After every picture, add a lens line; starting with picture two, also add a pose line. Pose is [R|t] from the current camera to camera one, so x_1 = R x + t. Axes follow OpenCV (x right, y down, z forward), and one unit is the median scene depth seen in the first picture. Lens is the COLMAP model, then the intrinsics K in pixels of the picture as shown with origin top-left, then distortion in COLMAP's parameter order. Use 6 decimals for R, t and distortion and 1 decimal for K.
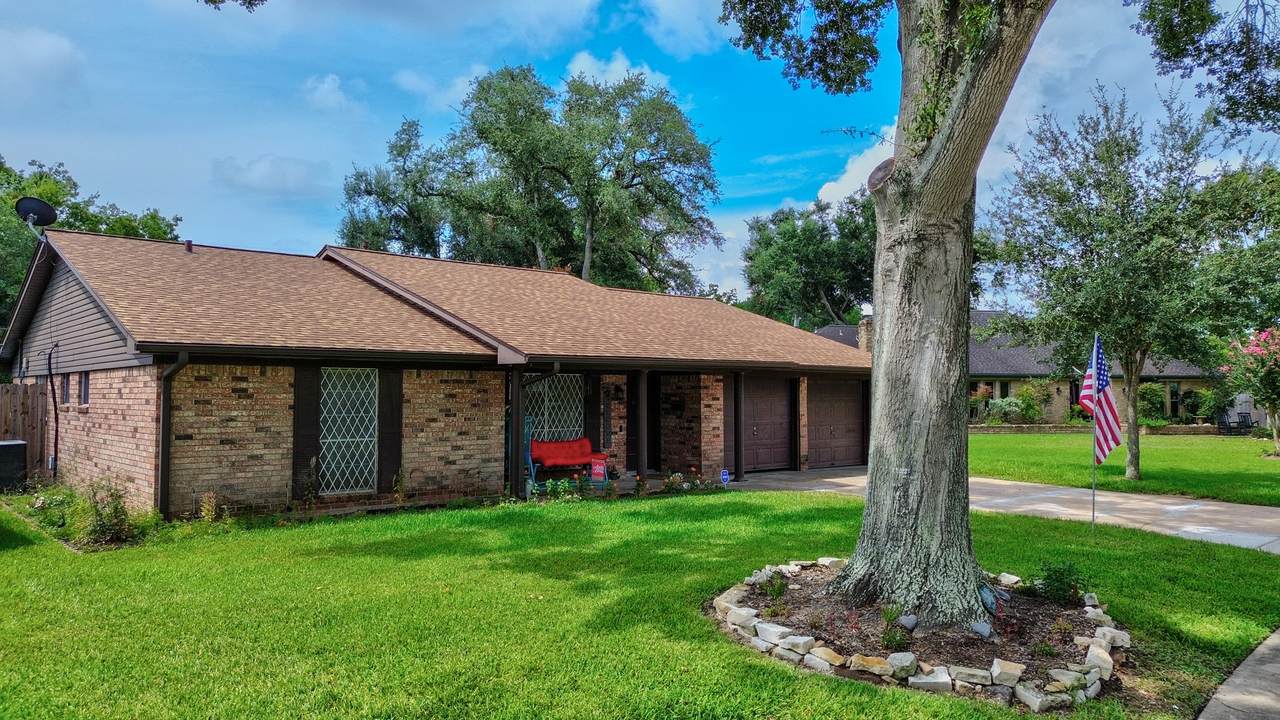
lens RADIAL K [[903.0, 0, 644.0], [0, 903.0, 351.8], [0, 0, 1]] dist [0.048357, -0.012052]
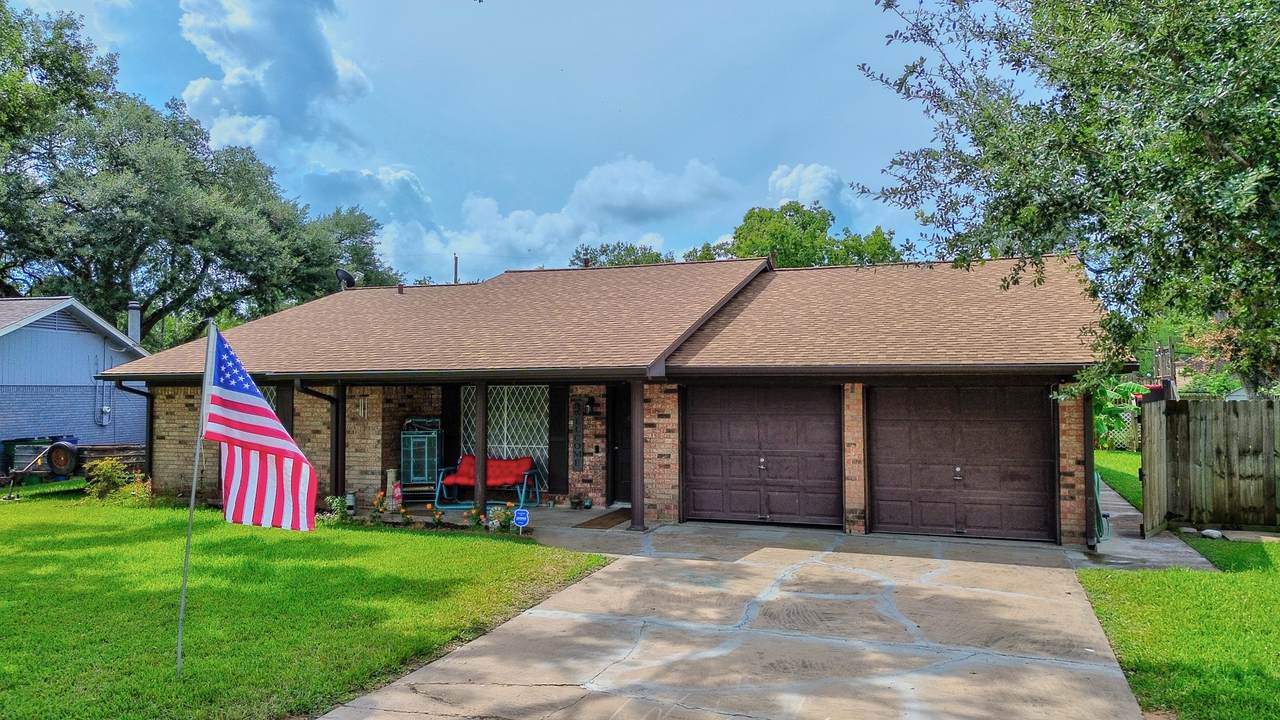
lens RADIAL K [[903.0, 0, 642.4], [0, 903.0, 364.4], [0, 0, 1]] dist [0.048357, -0.012052]
pose [[0.476031, -0.029407, -0.878937, 0.937314], [0.043696, 0.998997, -0.009758, 0.021135], [0.878342, -0.033761, 0.476838, 0.821075]]
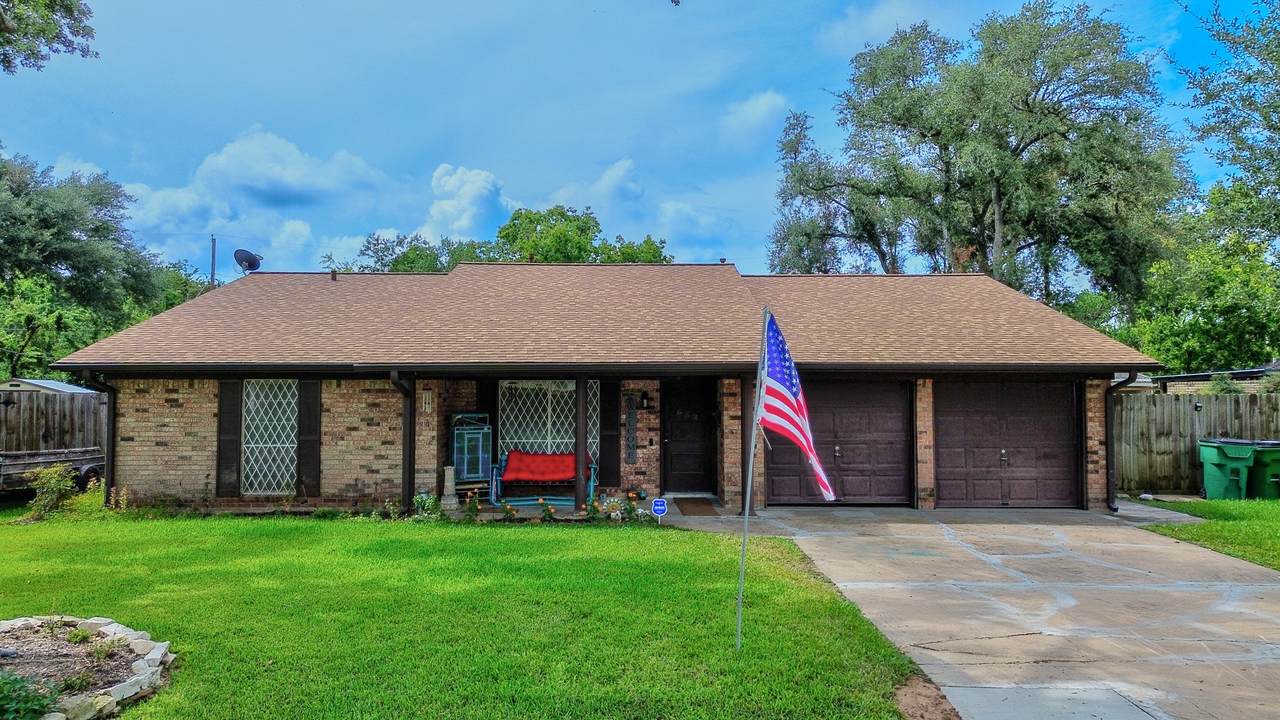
lens RADIAL K [[903.0, 0, 638.2], [0, 903.0, 366.4], [0, 0, 1]] dist [0.048357, -0.012052]
pose [[0.755815, -0.020794, -0.654454, 0.681403], [0.032006, 0.999474, 0.005207, 0.009867], [0.654002, -0.024882, 0.756084, 0.436757]]
